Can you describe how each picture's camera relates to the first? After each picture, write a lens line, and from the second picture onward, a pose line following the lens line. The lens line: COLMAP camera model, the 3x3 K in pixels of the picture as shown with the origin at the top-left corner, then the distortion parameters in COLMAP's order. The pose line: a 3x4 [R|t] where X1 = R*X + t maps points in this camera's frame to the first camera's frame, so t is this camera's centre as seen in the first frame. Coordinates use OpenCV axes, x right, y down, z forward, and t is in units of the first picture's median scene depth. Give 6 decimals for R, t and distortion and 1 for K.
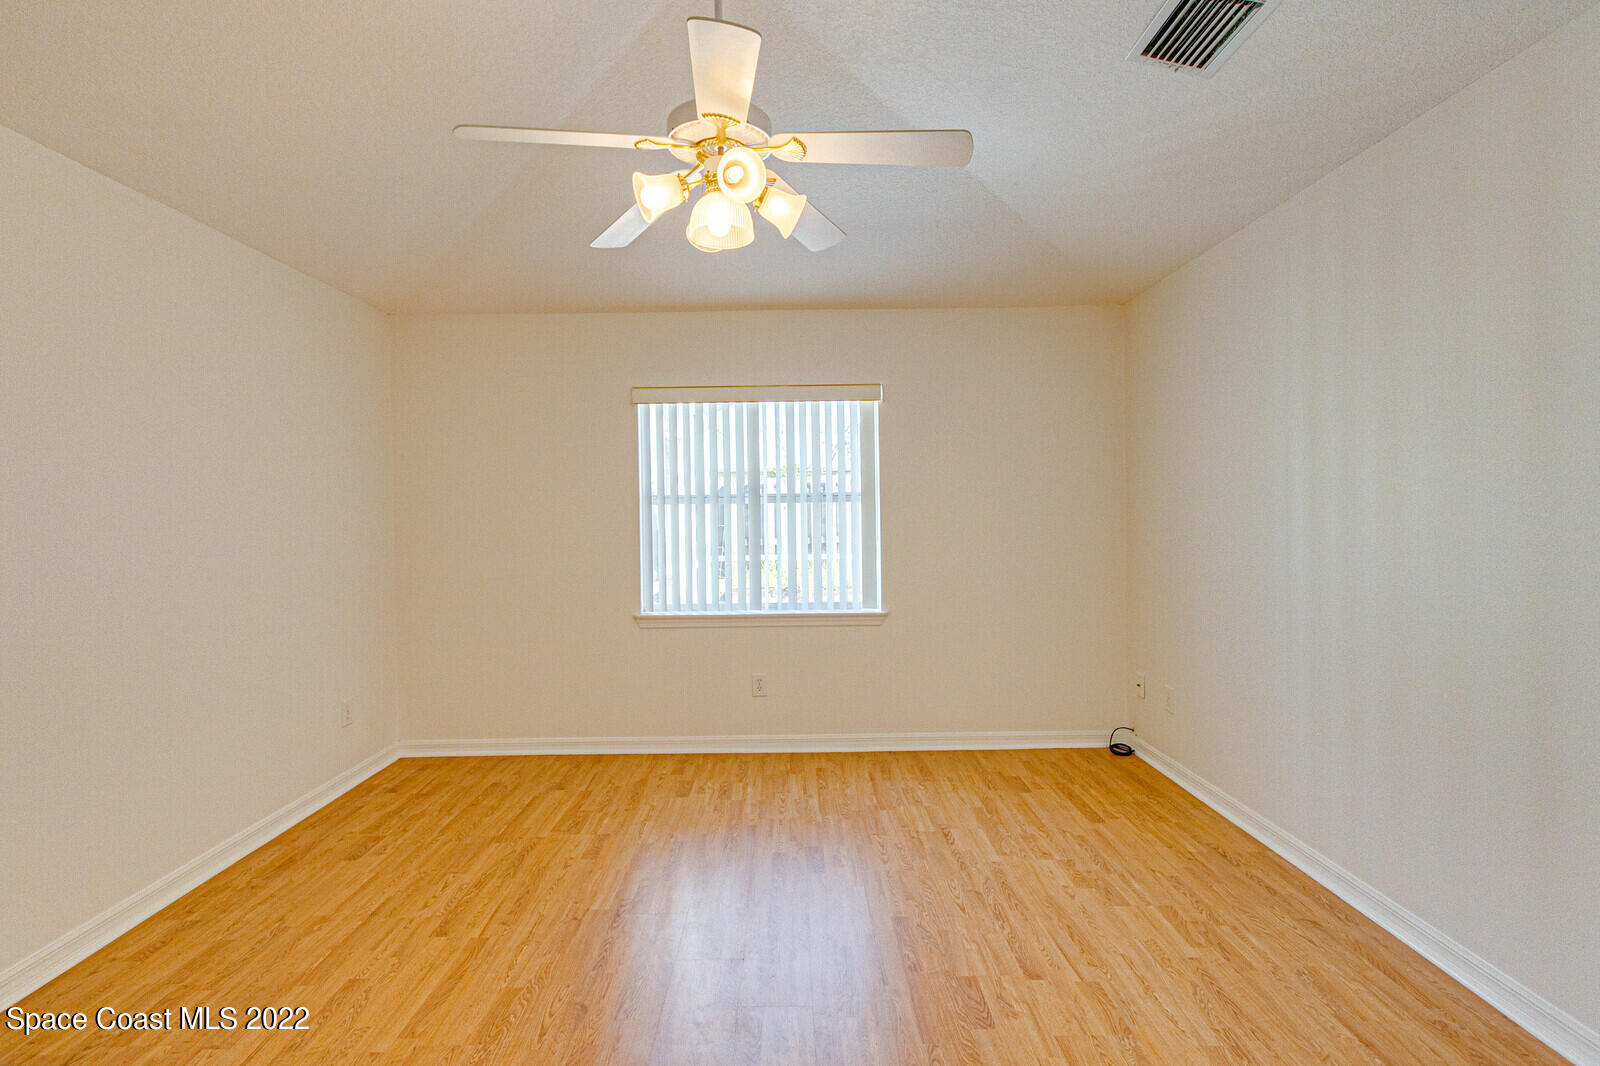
lens RADIAL K [[732.8, 0, 798.7], [0, 732.8, 526.4], [0, 0, 1]] dist [0.001145, -0.000283]
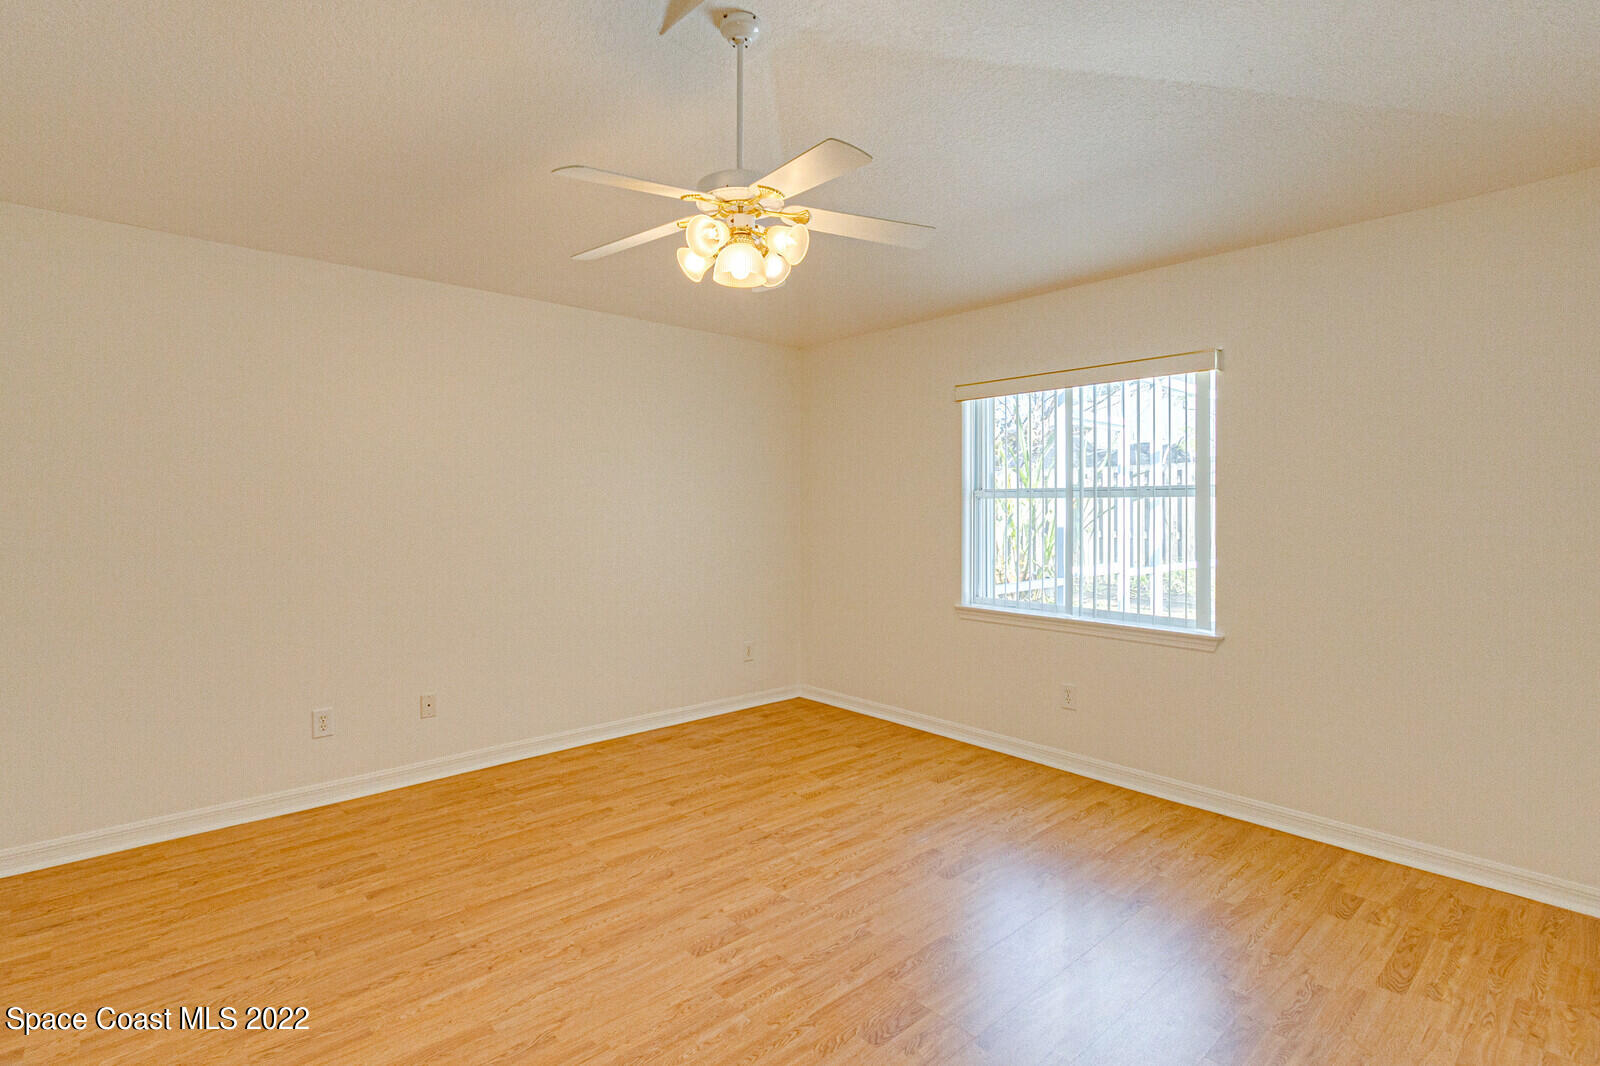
lens RADIAL K [[762.6, 0, 800.8], [0, 762.6, 511.8], [0, 0, 1]] dist [0.000143, -0.000746]
pose [[0.663109, 0.017640, -0.748315, 0.487328], [-0.023926, 0.999711, 0.002364, -0.009116], [0.748140, 0.016336, 0.663339, 0.132183]]
